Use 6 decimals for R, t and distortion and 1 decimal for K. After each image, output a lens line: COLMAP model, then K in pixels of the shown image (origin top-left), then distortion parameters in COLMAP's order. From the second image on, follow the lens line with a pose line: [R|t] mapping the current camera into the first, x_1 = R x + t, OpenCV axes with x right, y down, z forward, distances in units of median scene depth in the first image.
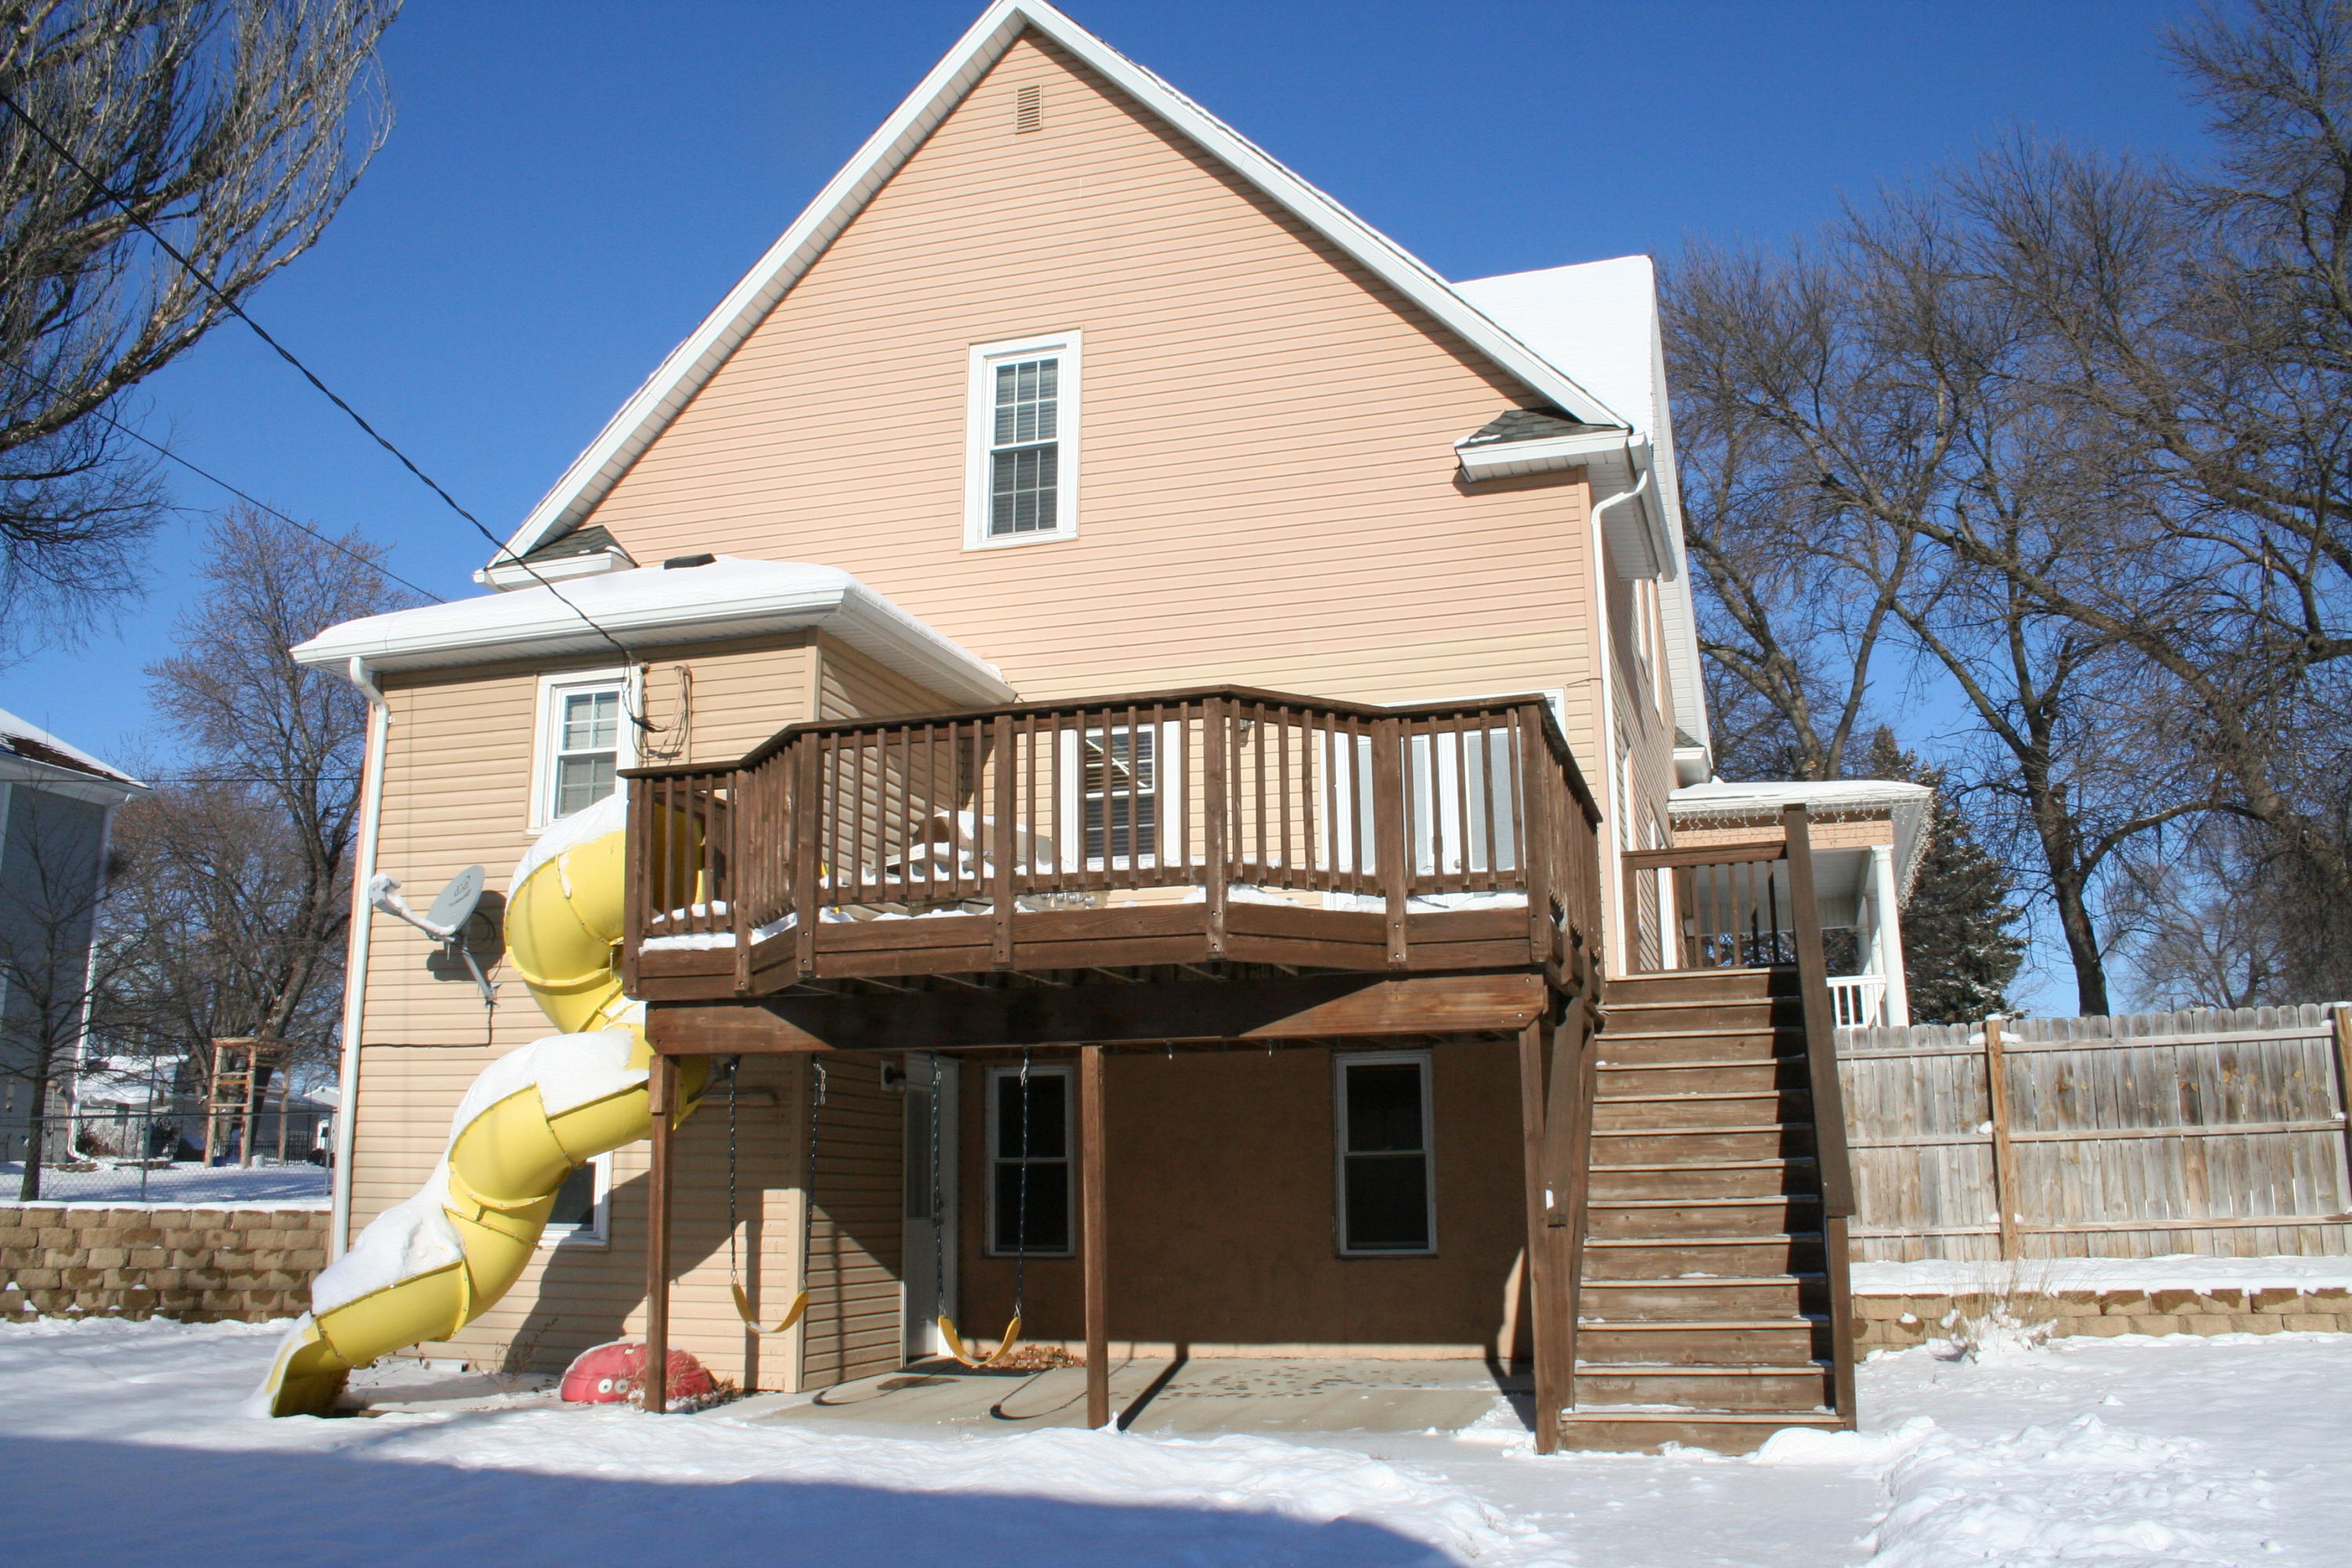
lens RADIAL K [[1915.5, 0, 1176.0], [0, 1915.5, 784.0], [0, 0, 1]] dist [-0.111128, 0.007768]
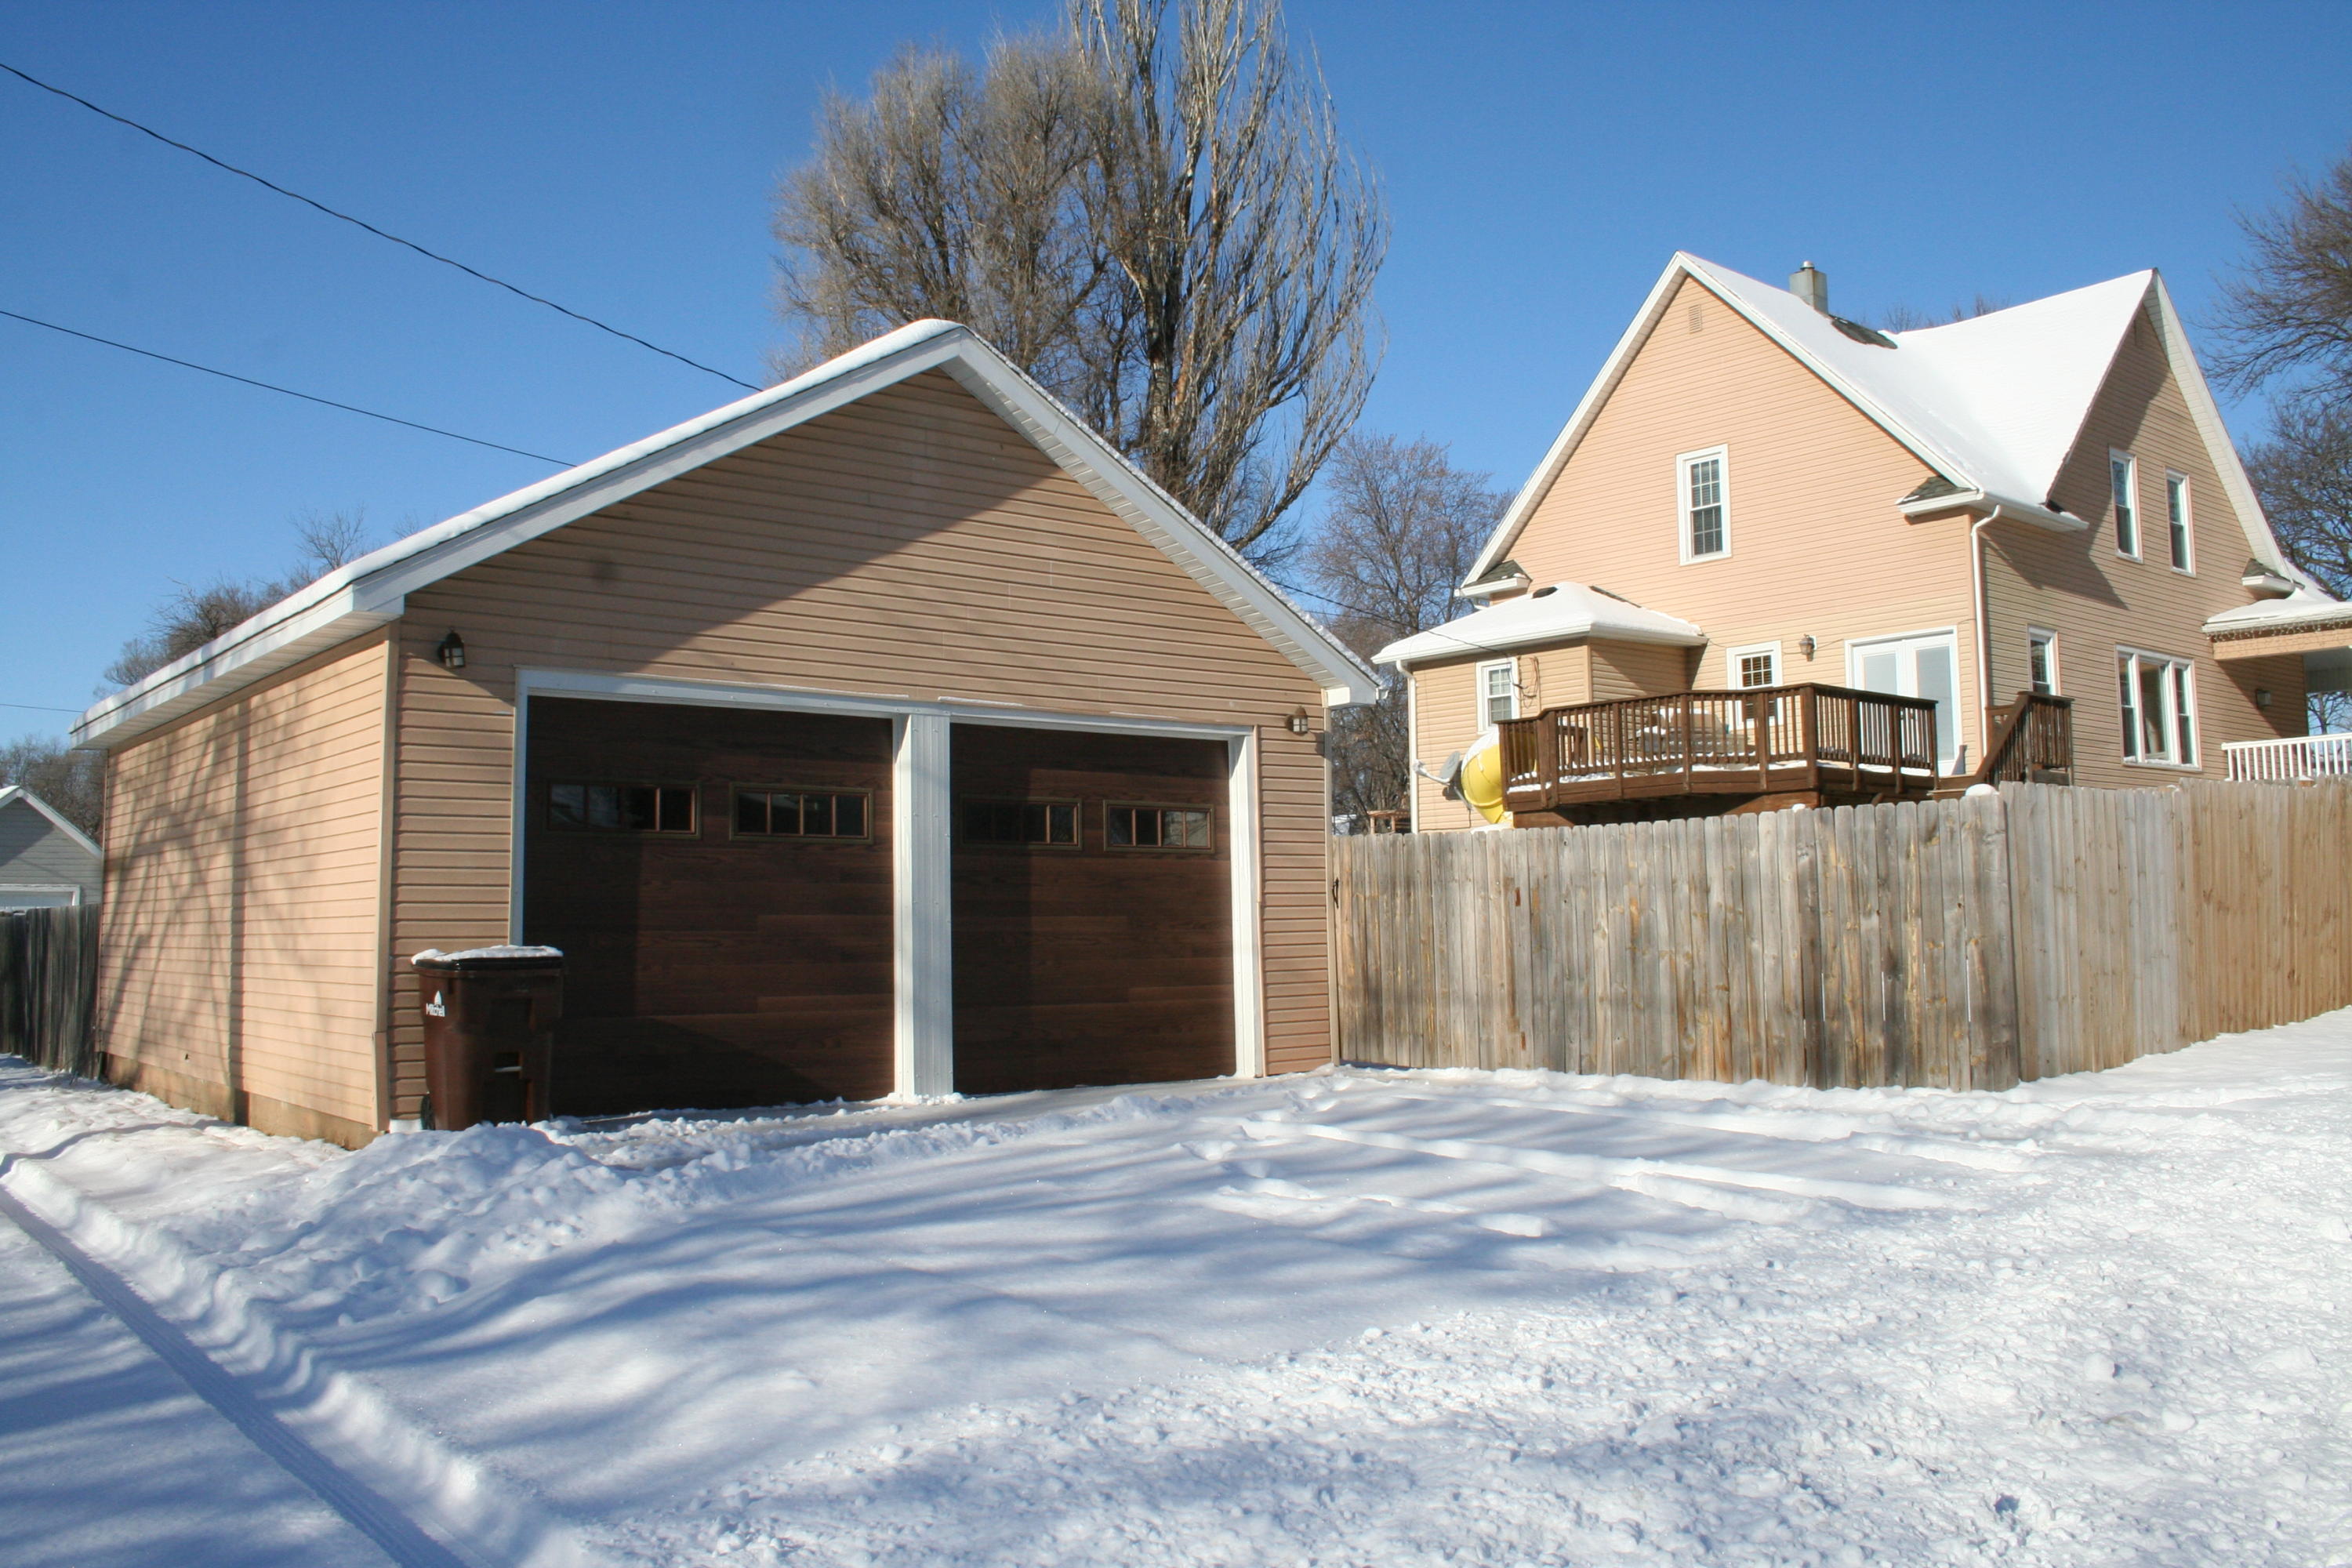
lens RADIAL K [[1915.5, 0, 1176.0], [0, 1915.5, 784.0], [0, 0, 1]] dist [-0.111128, 0.007768]
pose [[0.834784, -0.048268, -0.548458, 0.574749], [0.126780, 0.986232, 0.106172, -0.192365], [0.535782, -0.158164, 0.829410, -1.045397]]
